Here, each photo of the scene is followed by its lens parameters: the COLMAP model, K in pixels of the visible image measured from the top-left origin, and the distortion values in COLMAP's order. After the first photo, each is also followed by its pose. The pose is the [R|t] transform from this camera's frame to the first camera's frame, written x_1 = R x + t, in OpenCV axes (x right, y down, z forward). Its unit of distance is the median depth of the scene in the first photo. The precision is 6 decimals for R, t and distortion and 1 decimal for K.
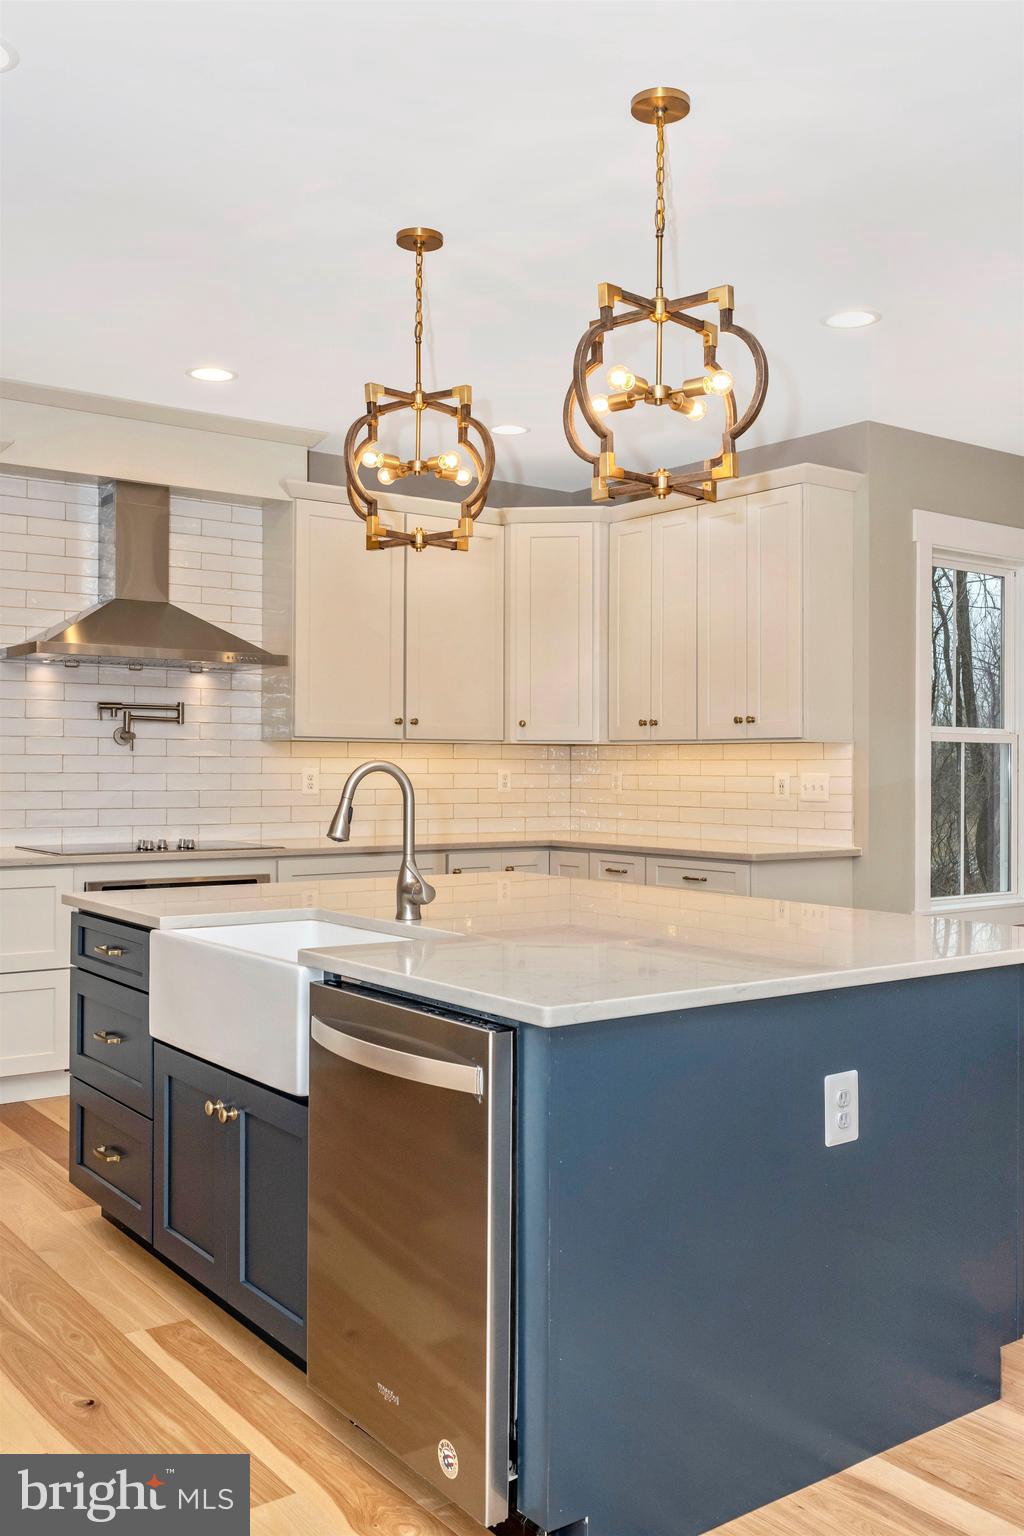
lens RADIAL K [[1367.0, 0, 493.6], [0, 1367.0, 742.2], [0, 0, 1]] dist [0.015424, -0.018764]
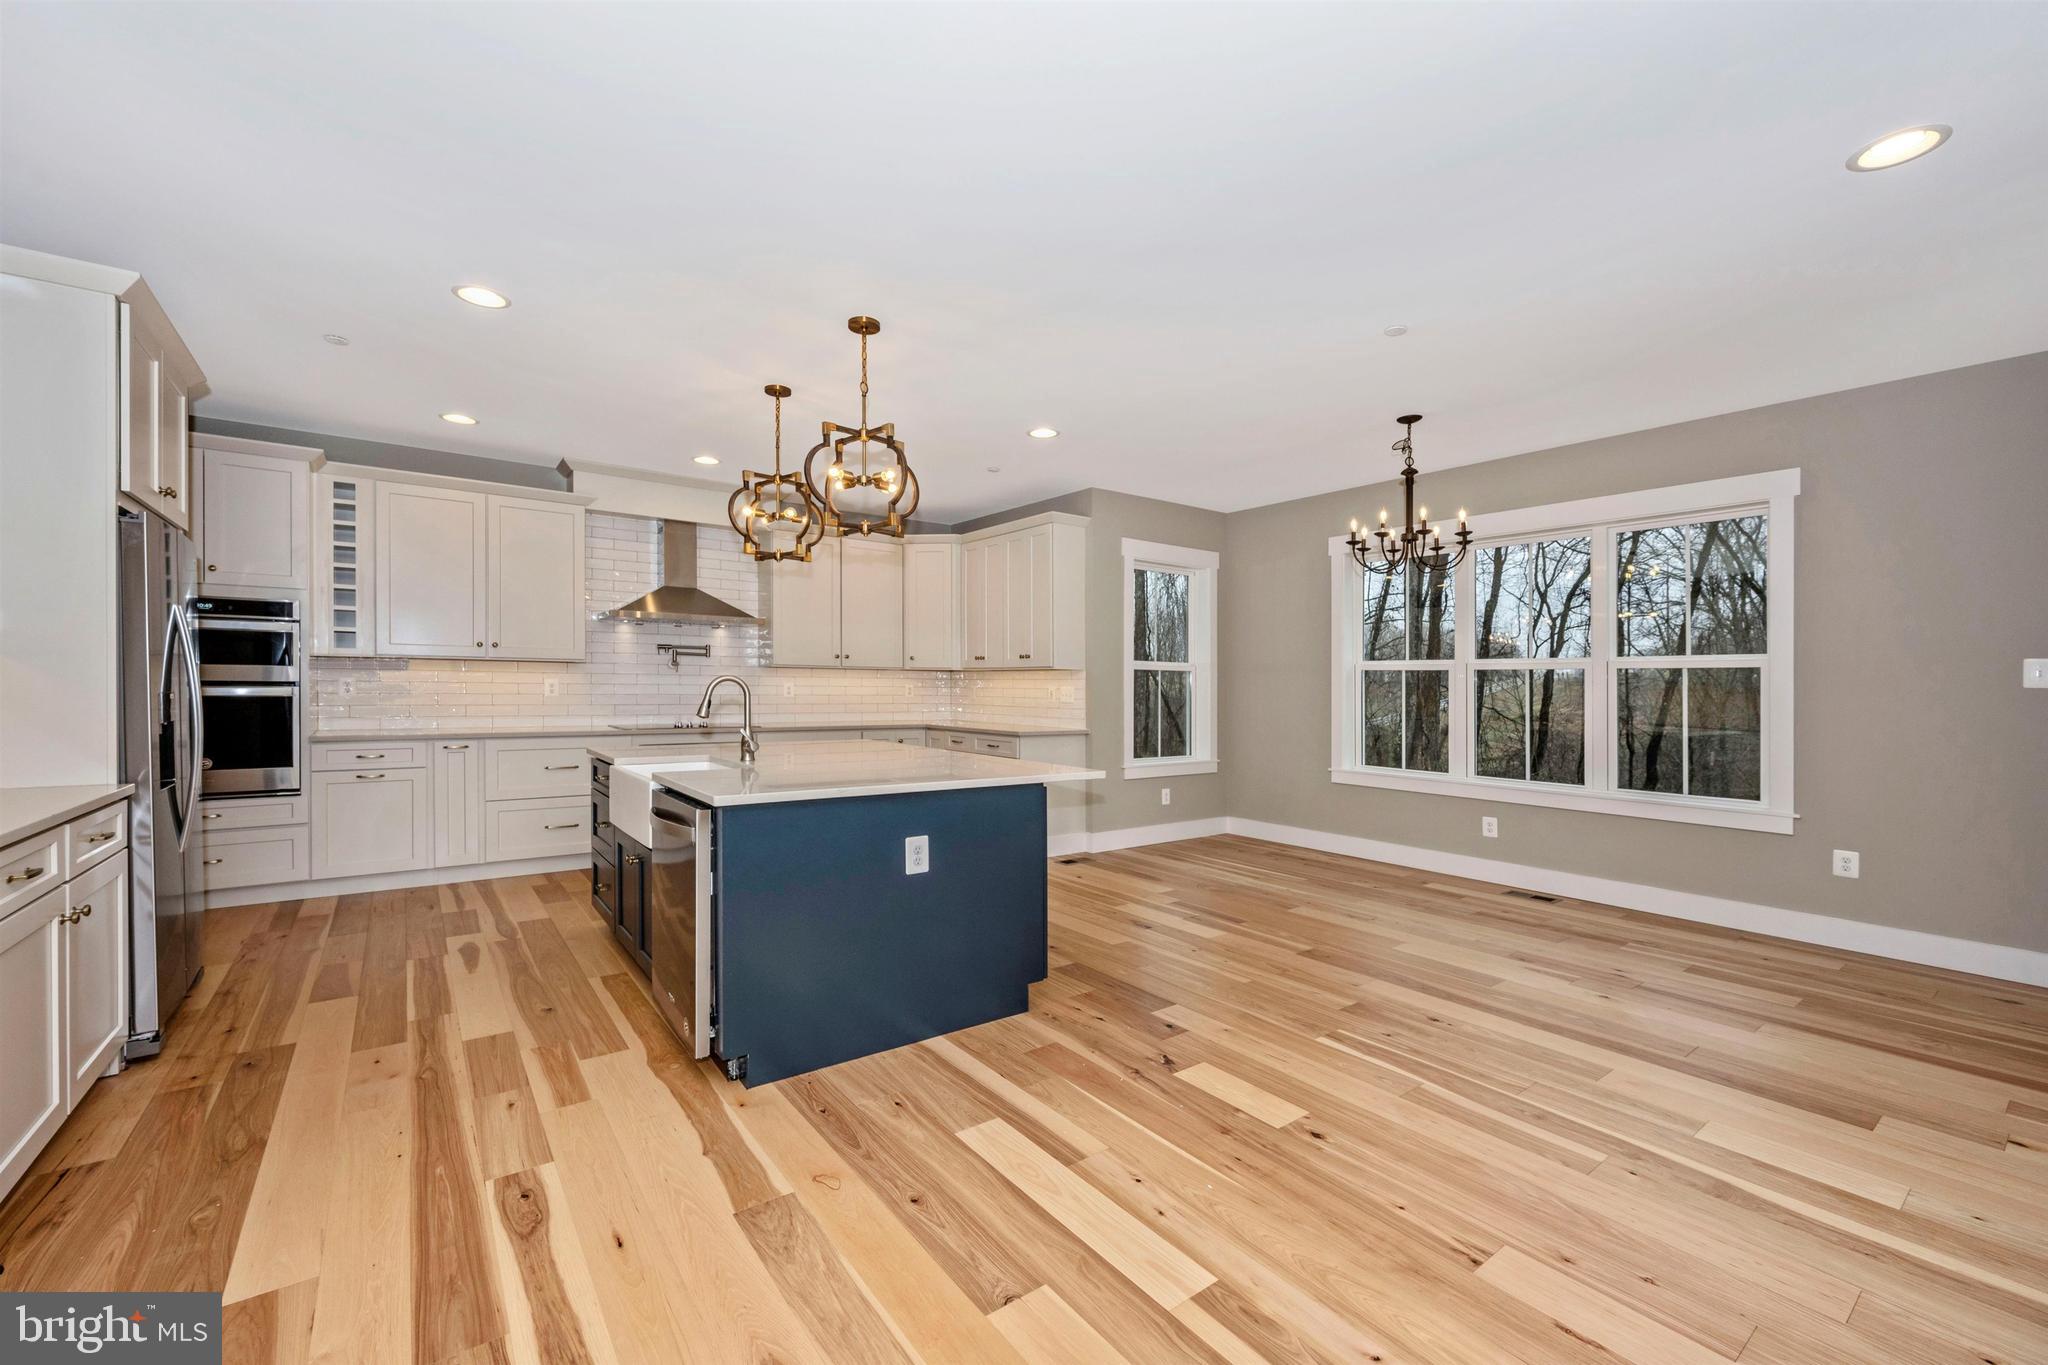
lens RADIAL K [[832.5, 0, 1006.0], [0, 832.5, 680.7], [0, 0, 1]] dist [-0.005725, 0.001247]
pose [[0.999975, 0.005700, -0.004174, 0.165513], [-0.005655, 0.999926, 0.010765, 0.003585], [0.004235, -0.010741, 0.999933, -0.072729]]
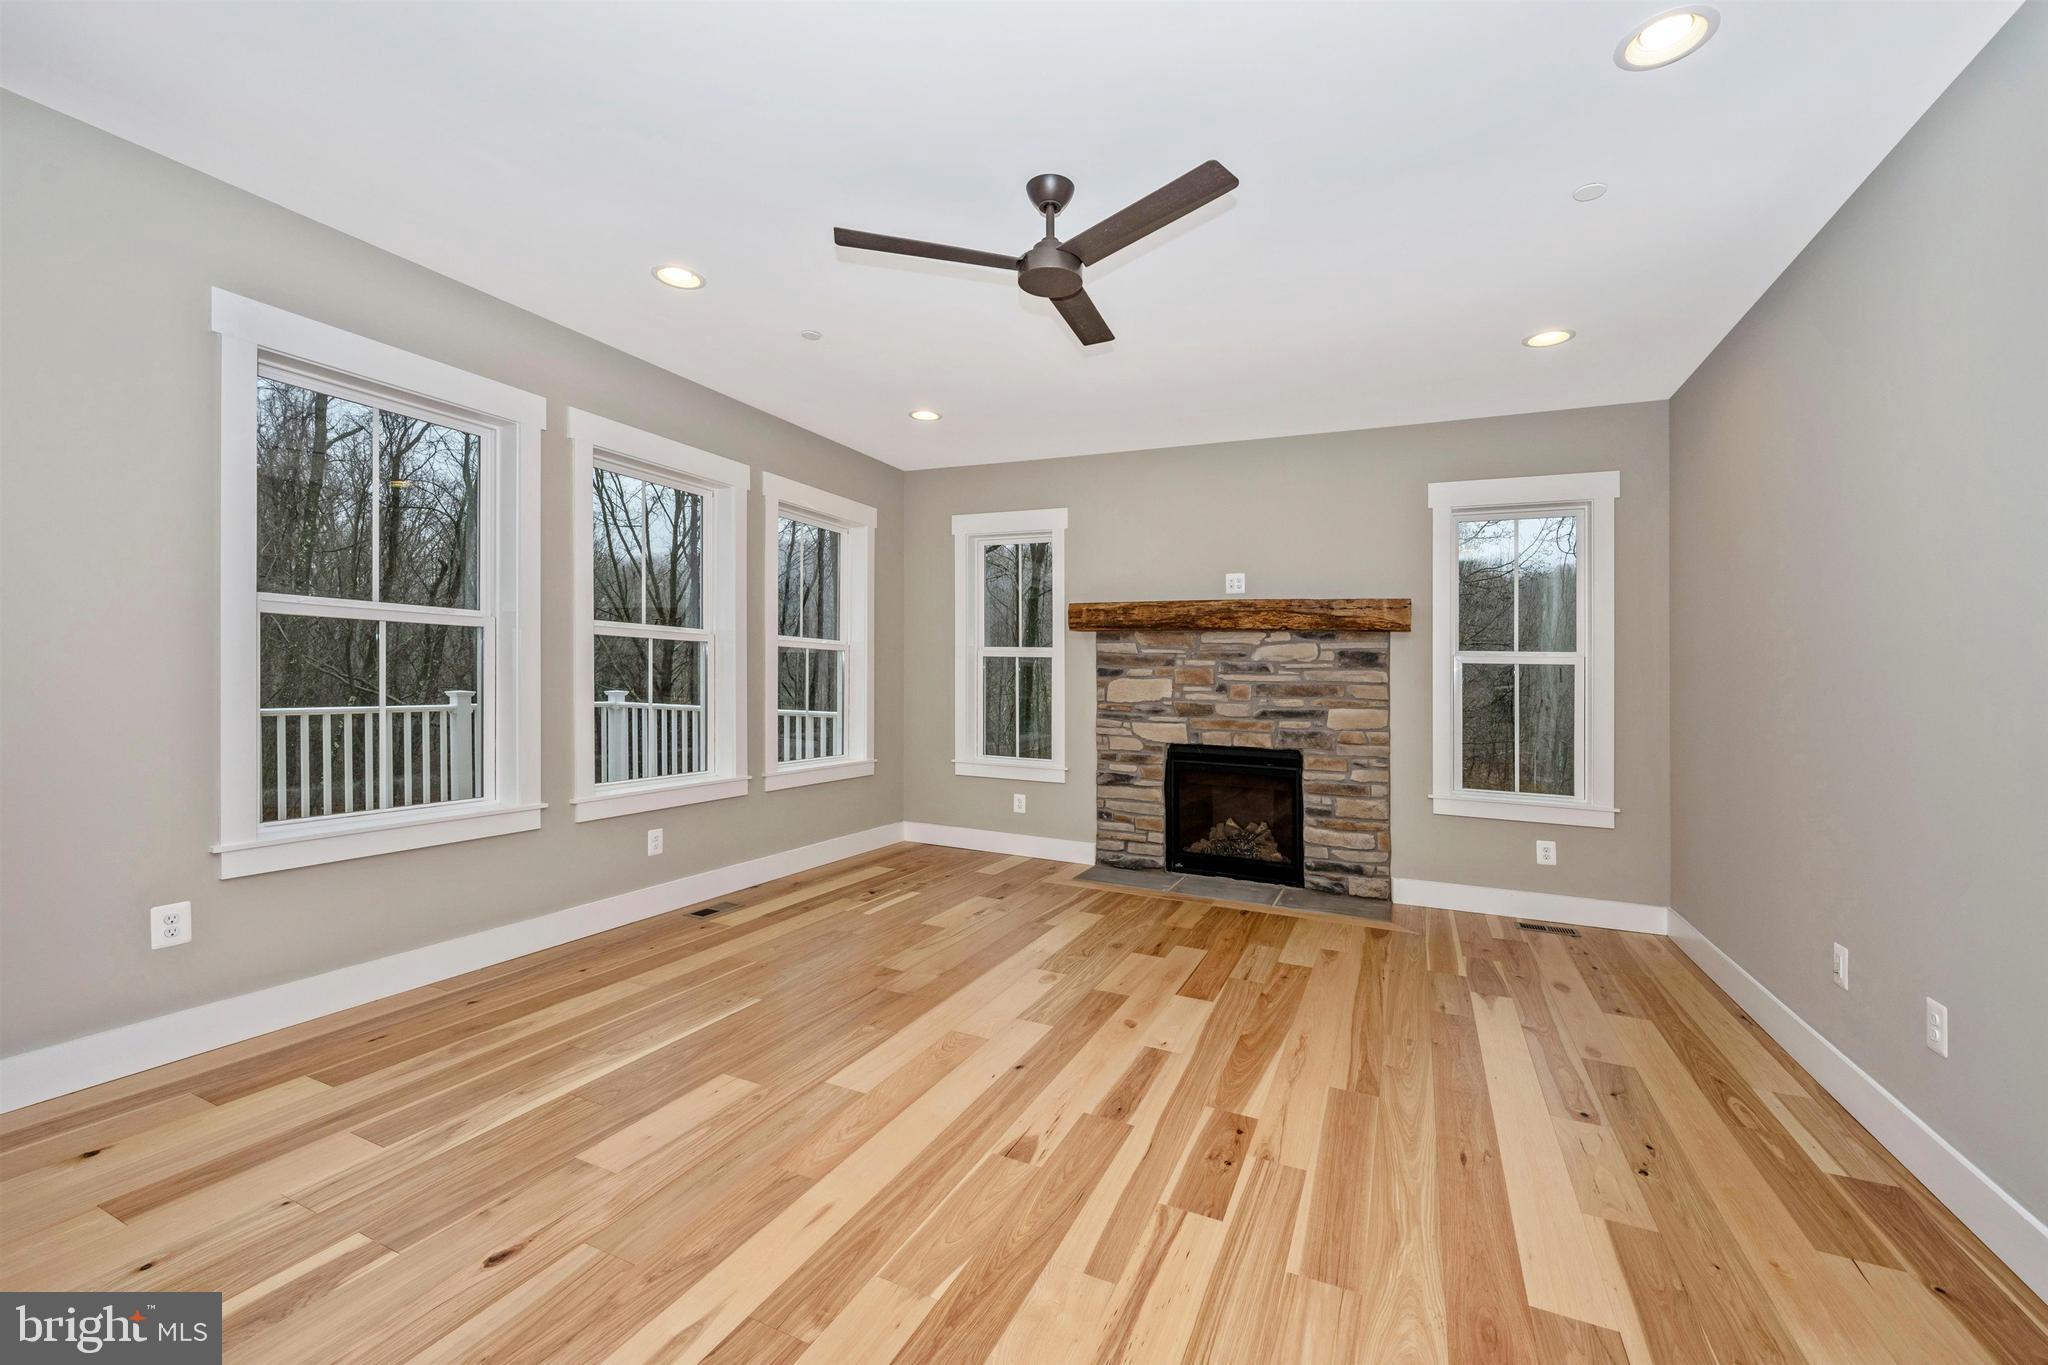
lens RADIAL K [[832.5, 0, 1061.2], [0, 832.5, 685.5], [0, 0, 1]] dist [-0.005725, 0.001247]
pose [[-0.500114, -0.024592, 0.865610, -0.390962], [-0.037426, 0.999276, 0.006766, 0.021565], [-0.865150, -0.029013, -0.500673, 1.294822]]
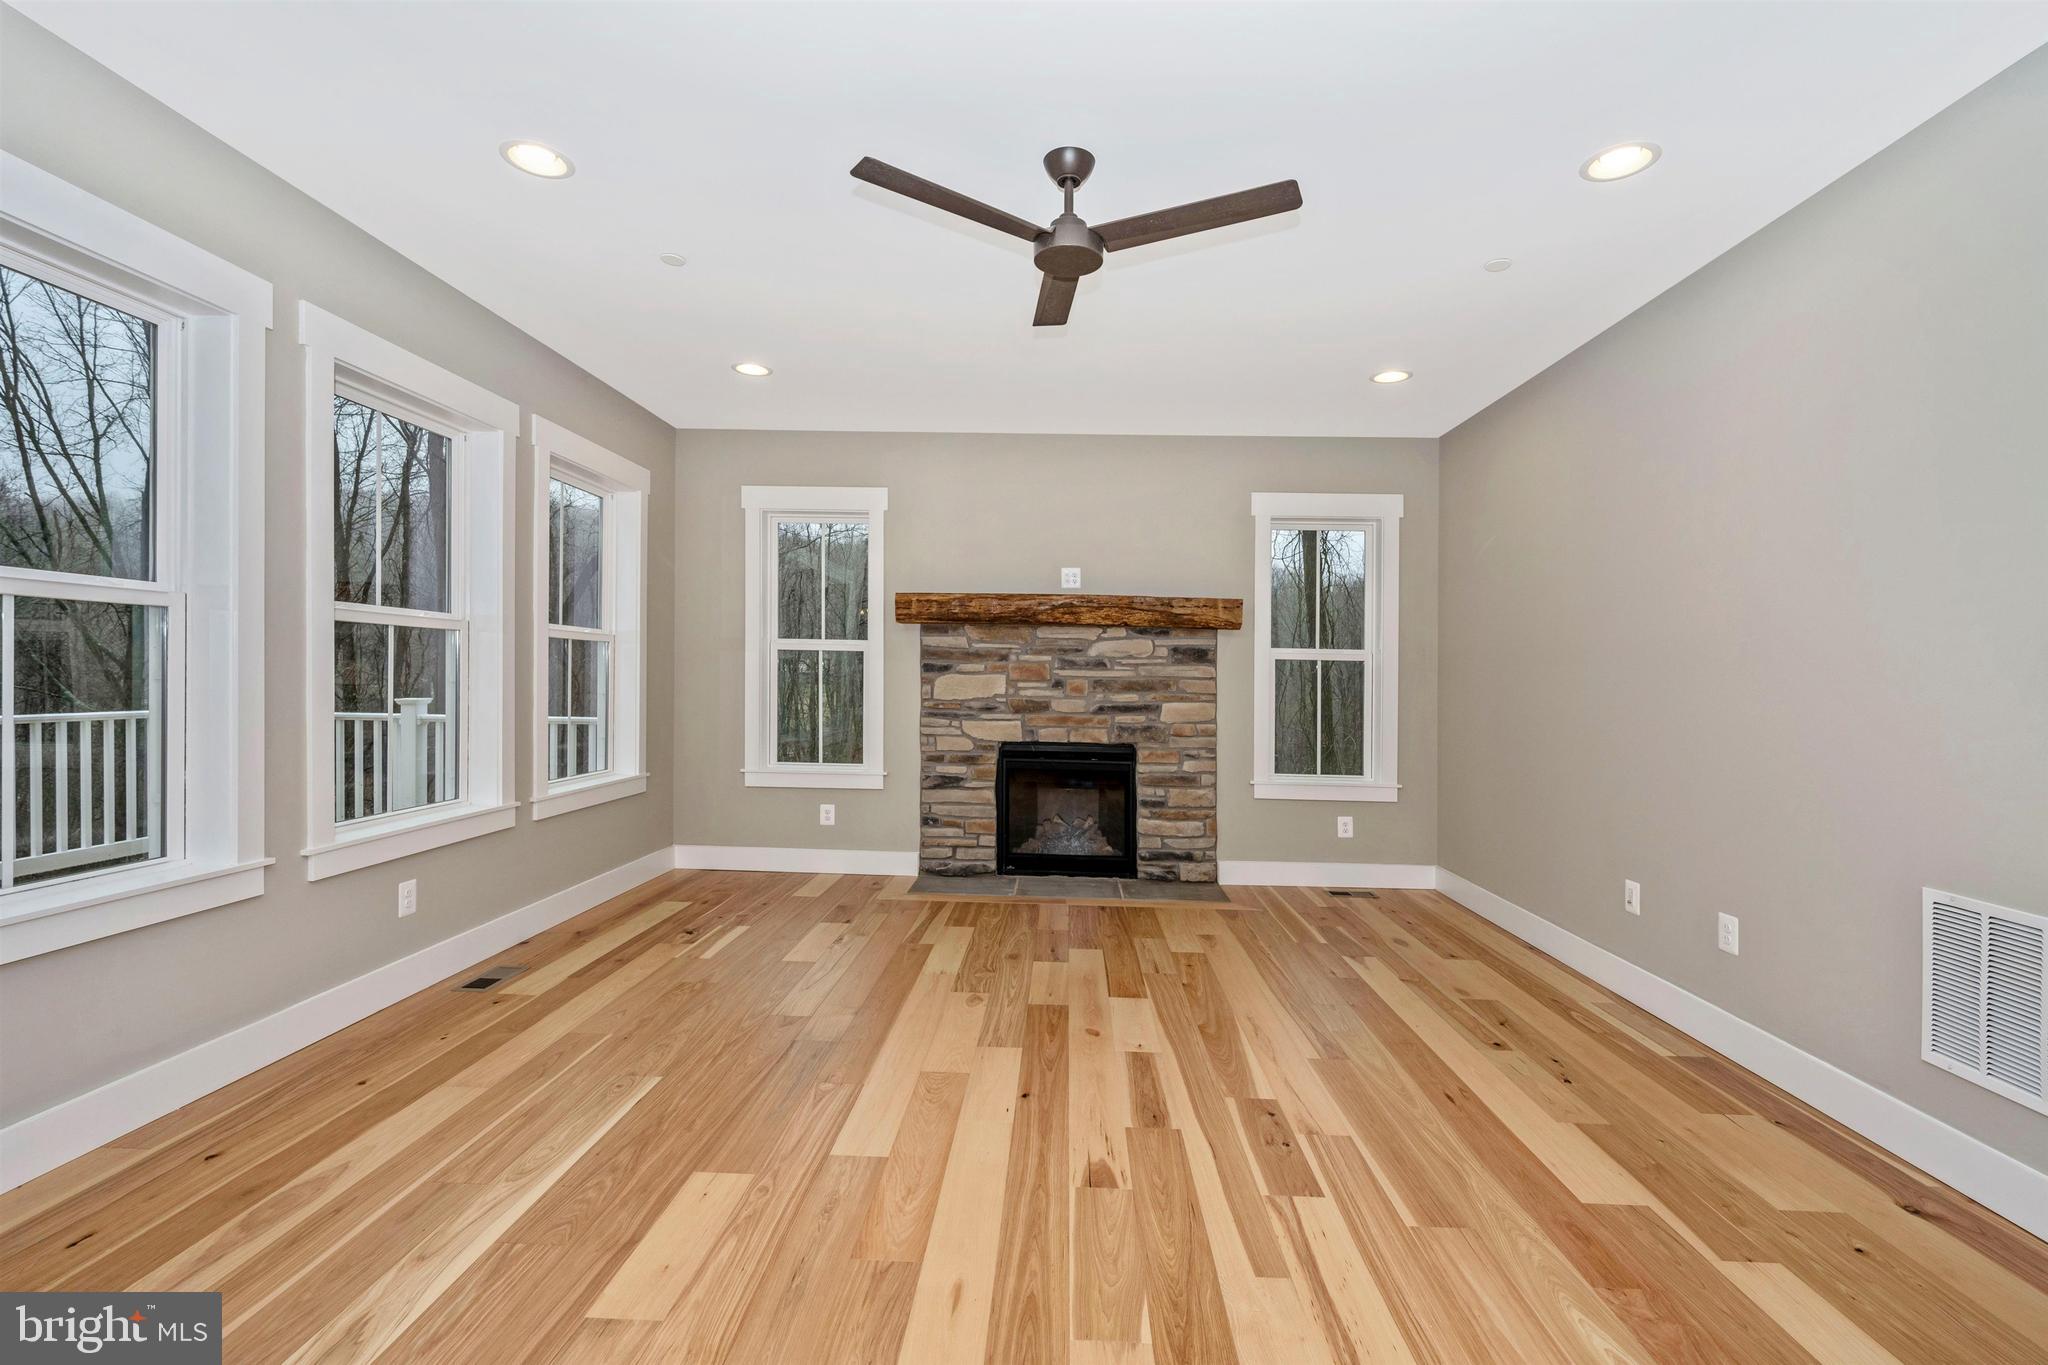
lens RADIAL K [[876.2, 0, 1069.1], [0, 876.2, 678.6], [0, 0, 1]] dist [-0.000029, -0.001005]
pose [[-0.793378, -0.021011, 0.608366, -0.091668], [-0.030592, 0.999518, -0.005375, 0.025927], [-0.607960, -0.022875, -0.793638, 1.639616]]
